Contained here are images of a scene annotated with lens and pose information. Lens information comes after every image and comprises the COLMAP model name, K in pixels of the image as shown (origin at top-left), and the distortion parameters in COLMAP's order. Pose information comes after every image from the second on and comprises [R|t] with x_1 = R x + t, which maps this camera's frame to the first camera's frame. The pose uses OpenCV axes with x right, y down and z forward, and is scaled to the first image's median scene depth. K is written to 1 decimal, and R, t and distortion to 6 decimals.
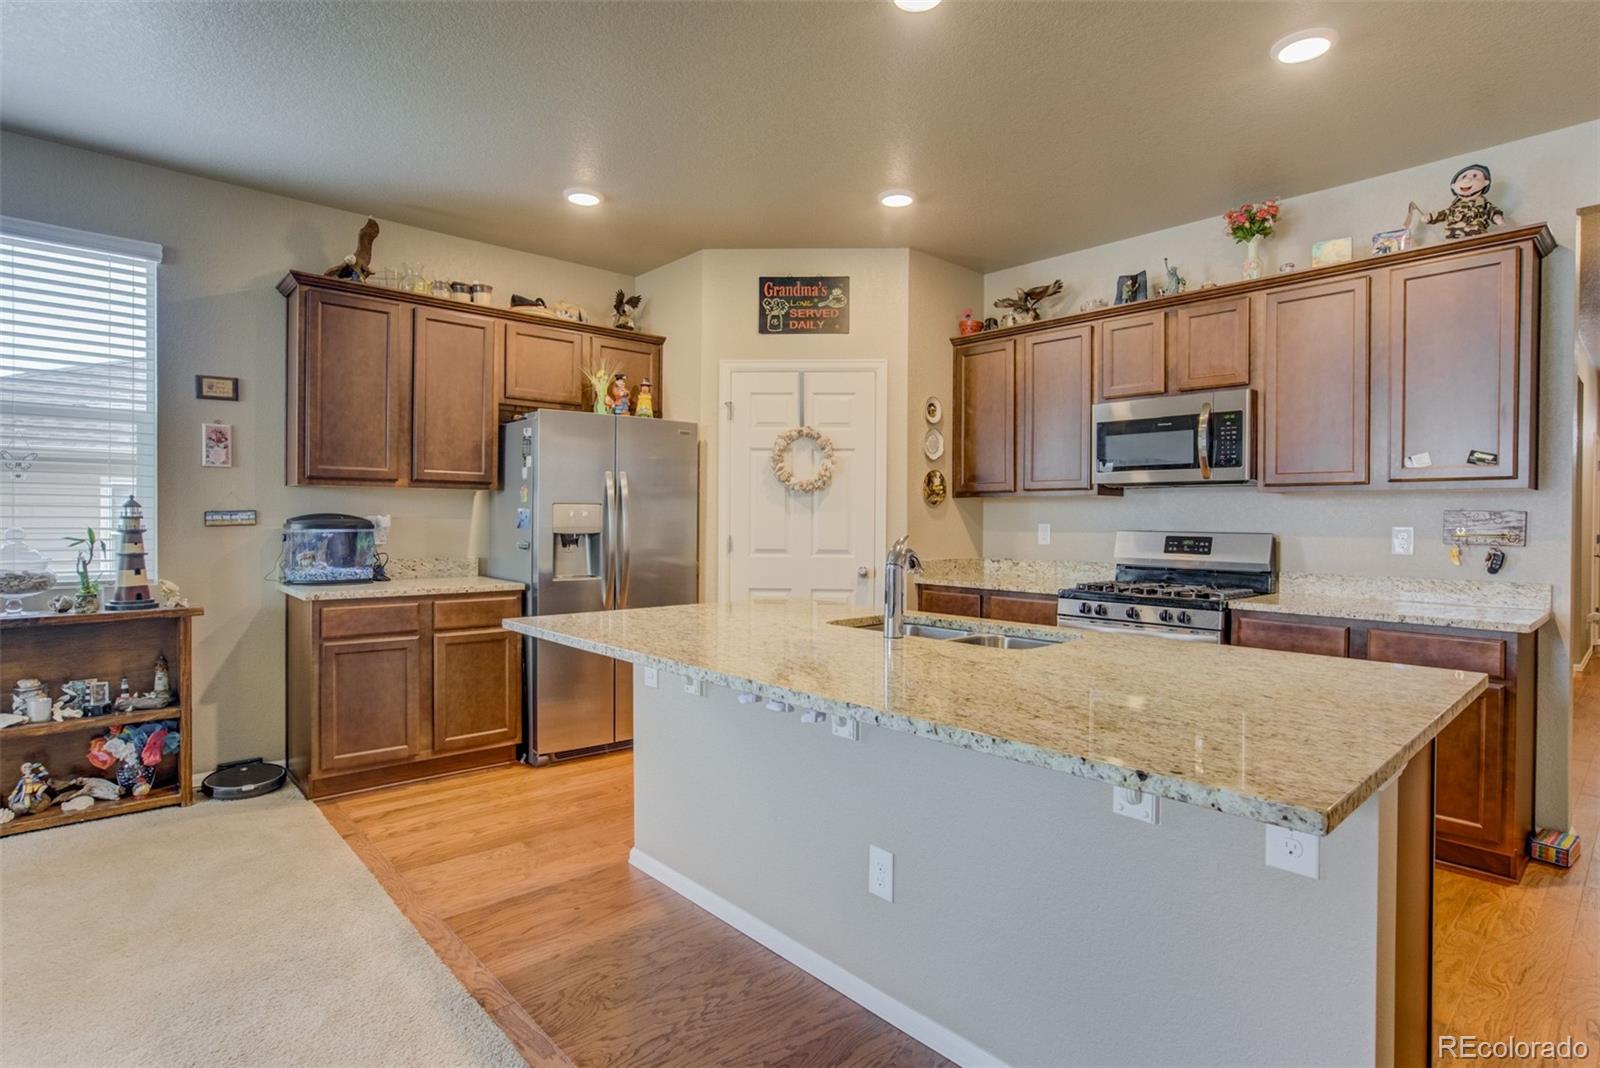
lens RADIAL K [[820.1, 0, 787.7], [0, 820.1, 529.2], [0, 0, 1]] dist [-0.066619, 0.043841]
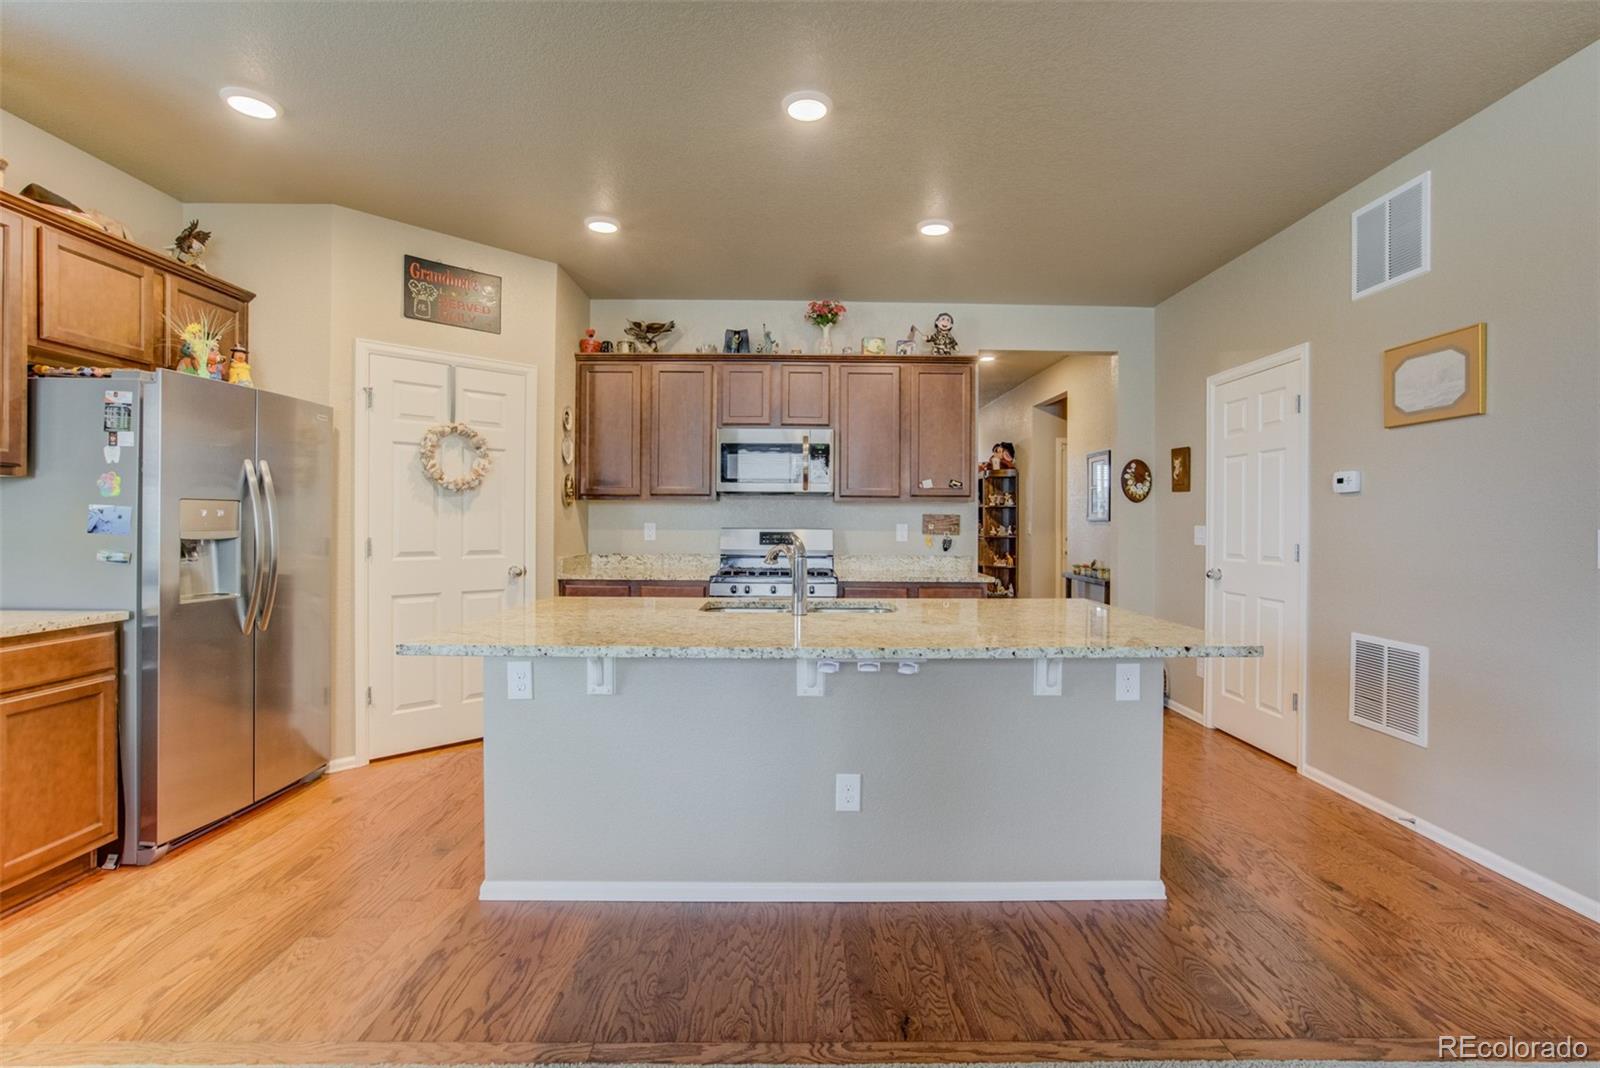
lens RADIAL K [[757.8, 0, 804.9], [0, 757.8, 525.8], [0, 0, 1]] dist [-0.033005, 0.018693]
pose [[0.655908, -0.007472, 0.754804, -0.403753], [0.006644, 0.999969, 0.004125, -0.006063], [-0.754812, 0.002309, 0.655937, 0.119029]]
